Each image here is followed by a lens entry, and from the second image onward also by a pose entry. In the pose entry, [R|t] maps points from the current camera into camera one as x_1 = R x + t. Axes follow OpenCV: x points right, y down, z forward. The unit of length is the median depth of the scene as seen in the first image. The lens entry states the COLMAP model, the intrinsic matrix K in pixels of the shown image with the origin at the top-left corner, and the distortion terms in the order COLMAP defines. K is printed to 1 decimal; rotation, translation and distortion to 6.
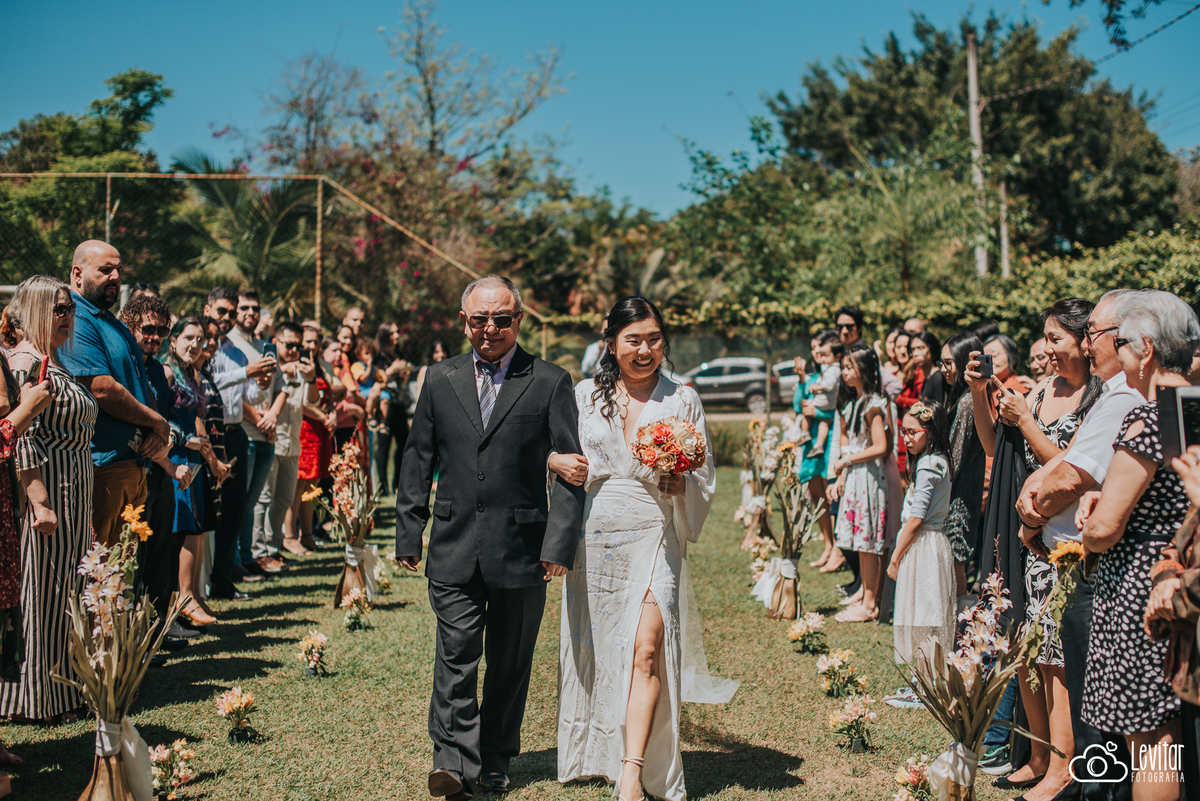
lens RADIAL K [[1855.5, 0, 628.1], [0, 1855.5, 399.8], [0, 0, 1]] dist [-0.165336, 0.173222]
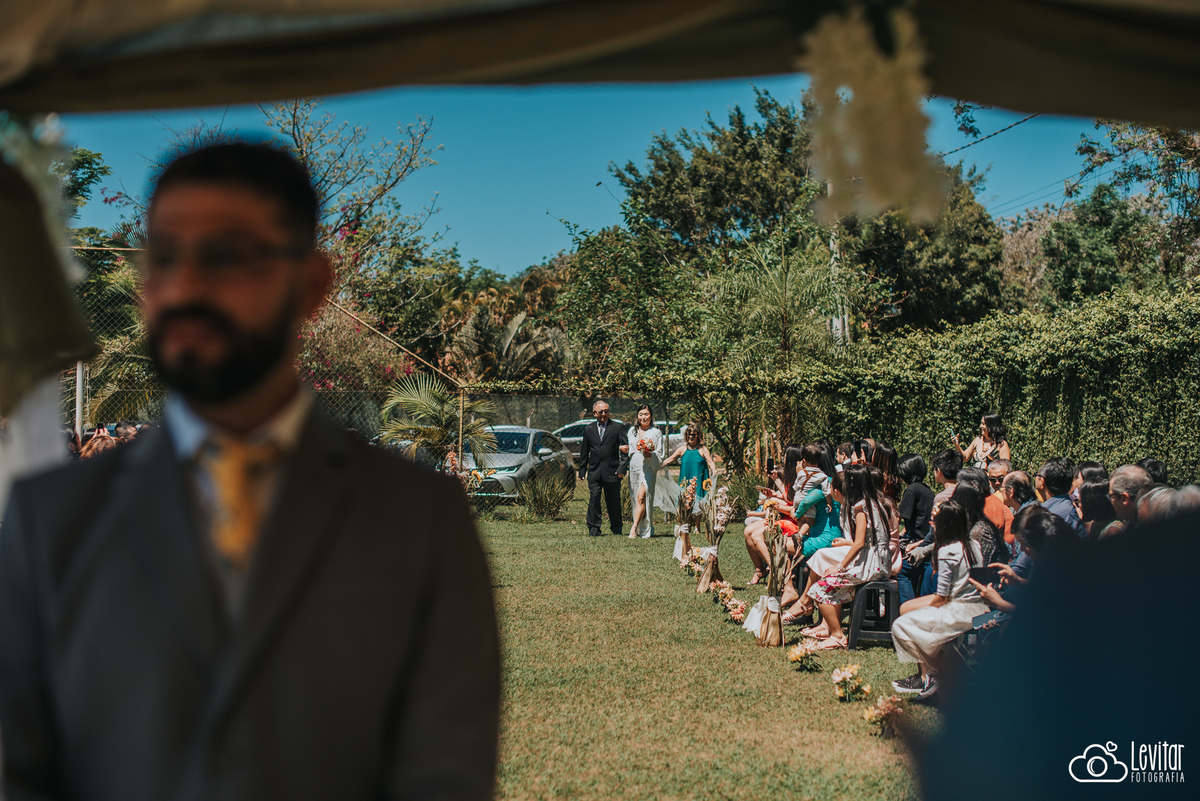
lens RADIAL K [[1855.5, 0, 628.1], [0, 1855.5, 399.8], [0, 0, 1]] dist [-0.165336, 0.173222]
pose [[0.994670, 0.003693, 0.103047, -0.057793], [-0.000628, 0.999557, -0.029754, -0.002782], [-0.103111, 0.029531, 0.994231, -0.084748]]
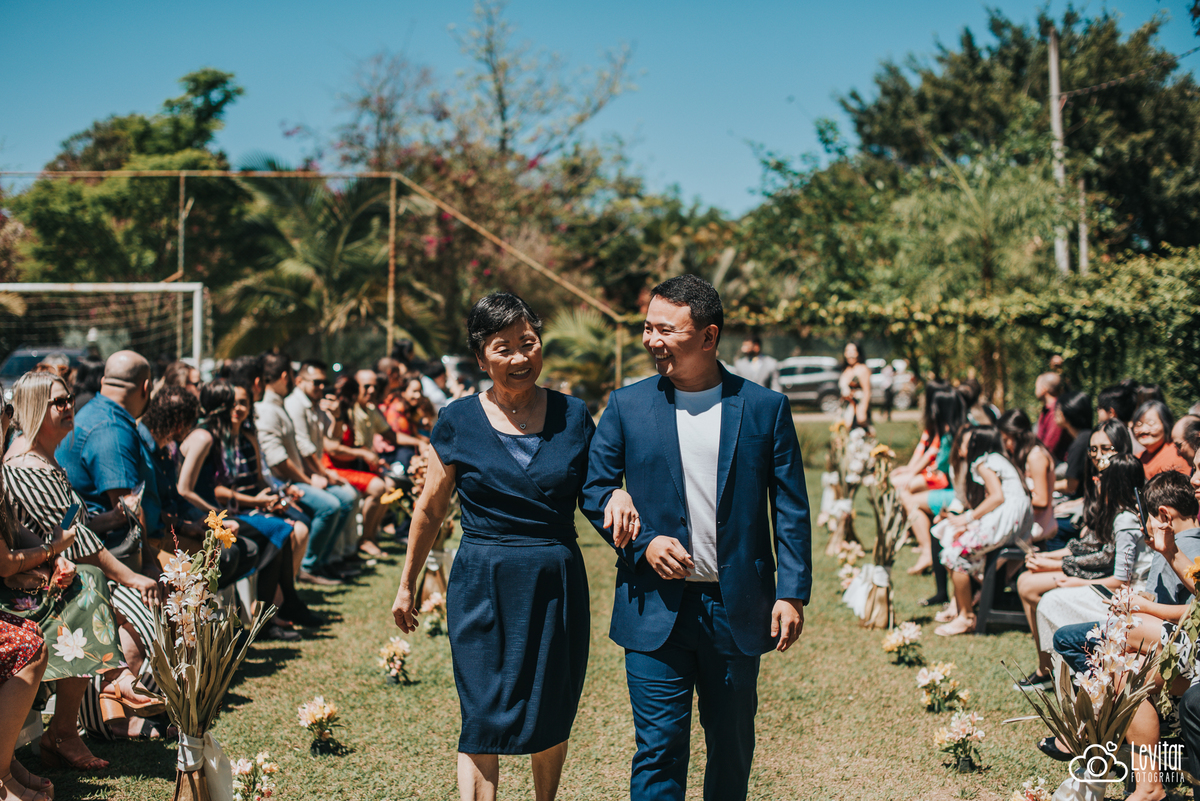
lens RADIAL K [[1856.0, 0, 565.6], [0, 1856.0, 425.5], [0, 0, 1]] dist [-0.149666, 0.126527]
pose [[0.997591, 0.003987, -0.069259, -0.004941], [-0.003003, 0.999893, 0.014310, -0.000406], [0.069309, -0.014067, 0.997496, 0.011567]]
